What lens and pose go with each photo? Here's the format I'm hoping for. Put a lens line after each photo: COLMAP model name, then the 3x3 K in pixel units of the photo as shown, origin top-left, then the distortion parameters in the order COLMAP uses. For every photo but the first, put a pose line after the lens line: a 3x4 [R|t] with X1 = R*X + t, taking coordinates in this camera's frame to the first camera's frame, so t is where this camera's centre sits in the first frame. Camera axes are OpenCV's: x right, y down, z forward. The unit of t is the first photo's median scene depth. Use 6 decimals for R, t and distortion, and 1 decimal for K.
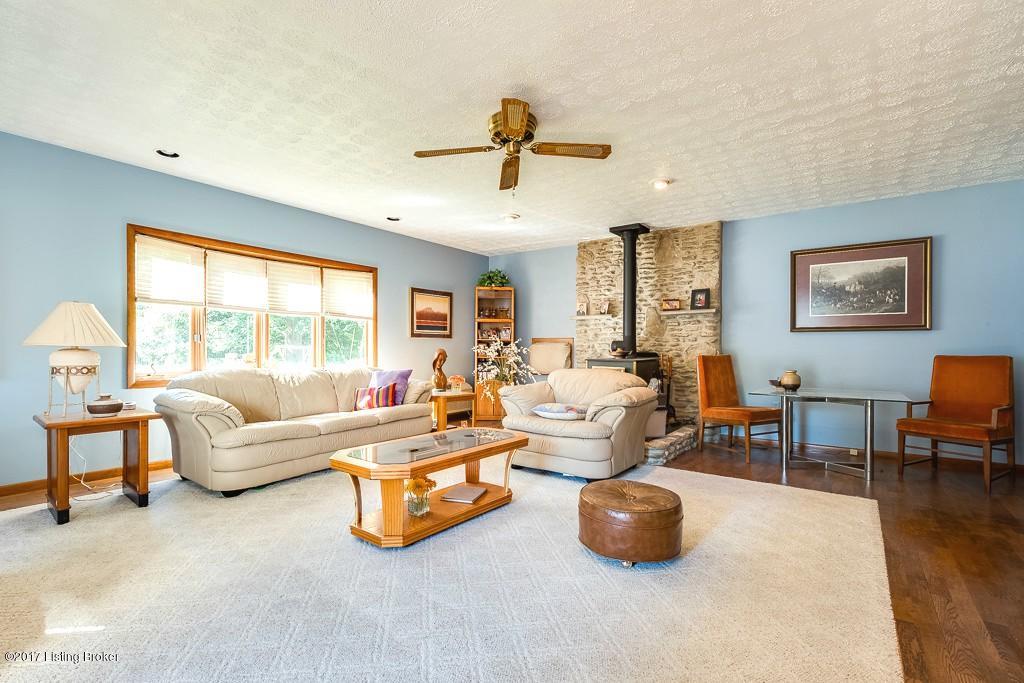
lens RADIAL K [[453.1, 0, 512.0], [0, 453.1, 341.5], [0, 0, 1]] dist [-0.001177, -0.000365]
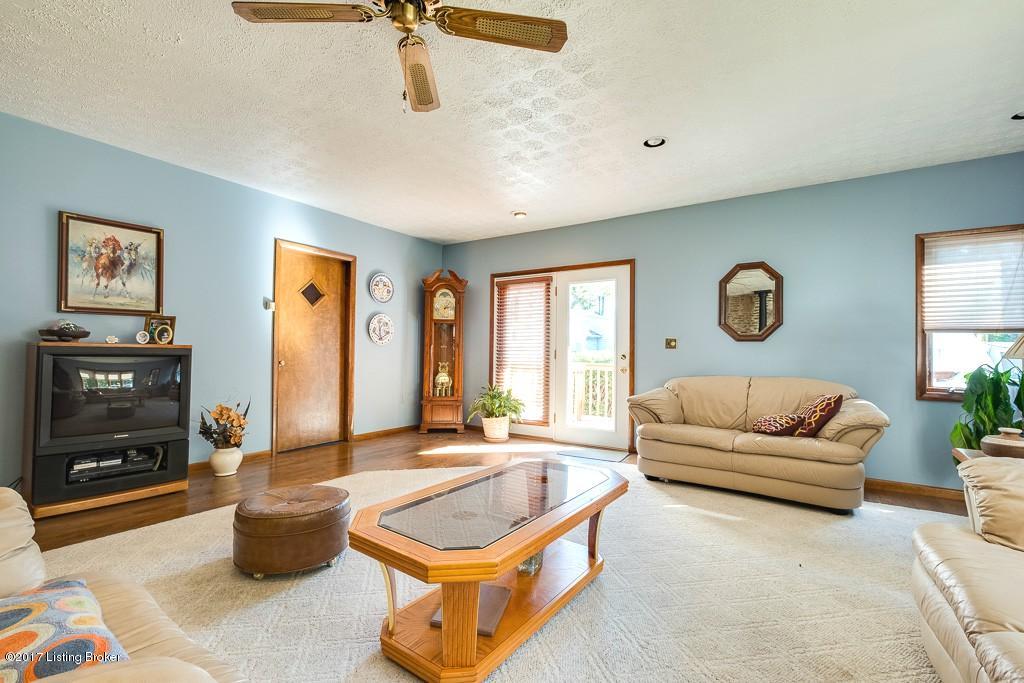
lens RADIAL K [[453.1, 0, 512.0], [0, 453.1, 341.5], [0, 0, 1]] dist [-0.001177, -0.000365]
pose [[-0.999559, -0.021910, -0.020067, -0.083681], [-0.021104, 0.998995, -0.039544, 0.015748], [0.020913, -0.039103, -0.999016, 0.971649]]
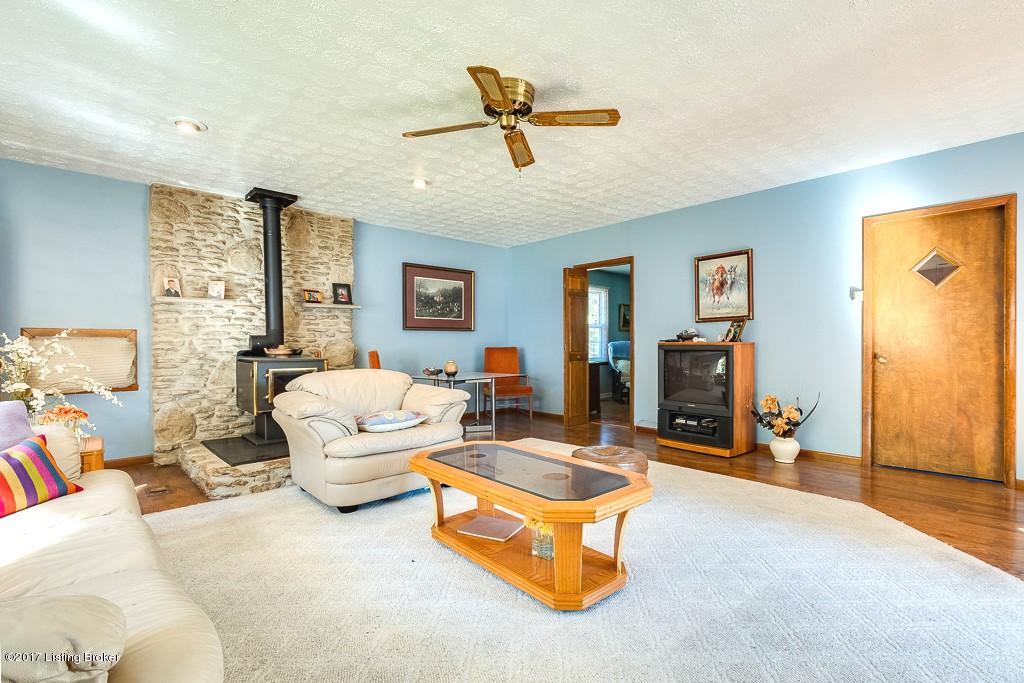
lens RADIAL K [[457.5, 0, 517.7], [0, 457.5, 344.1], [0, 0, 1]] dist [-0.000250, 0.000107]
pose [[0.197958, -0.008571, 0.980173, -0.538611], [-0.007938, 0.999915, 0.010347, 0.001862], [-0.980178, -0.009829, 0.197873, 0.489602]]
